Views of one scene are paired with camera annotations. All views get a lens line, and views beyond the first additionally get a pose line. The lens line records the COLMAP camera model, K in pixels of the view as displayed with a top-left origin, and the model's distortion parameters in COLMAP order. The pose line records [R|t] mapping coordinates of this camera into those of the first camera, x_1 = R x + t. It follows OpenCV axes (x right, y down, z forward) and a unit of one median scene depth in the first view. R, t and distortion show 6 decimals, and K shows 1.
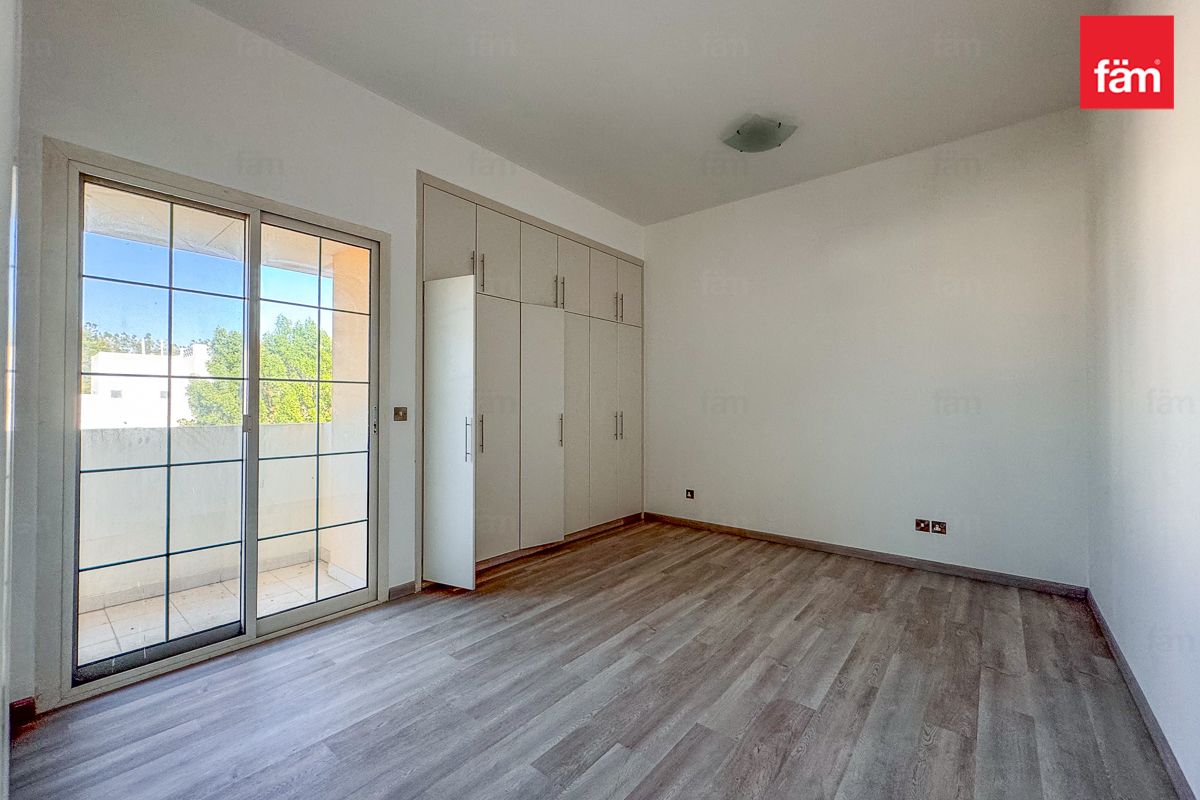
lens RADIAL K [[479.8, 0, 604.1], [0, 479.8, 397.4], [0, 0, 1]] dist [-0.002313, 0.000370]
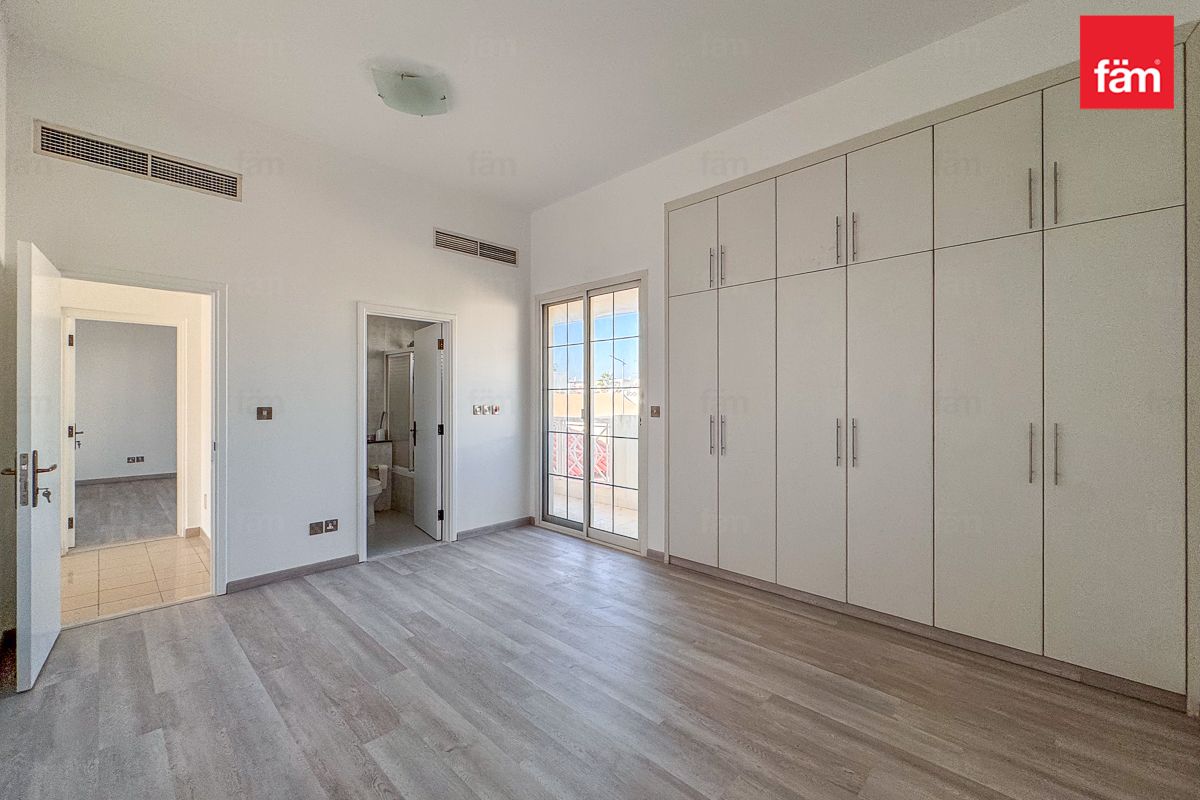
lens RADIAL K [[479.8, 0, 596.6], [0, 479.8, 408.0], [0, 0, 1]] dist [-0.002313, 0.000370]
pose [[-0.079541, 0.018401, -0.996662, 0.813097], [0.009753, 0.999796, 0.017680, 0.000273], [0.996784, -0.008314, -0.079704, 0.947695]]
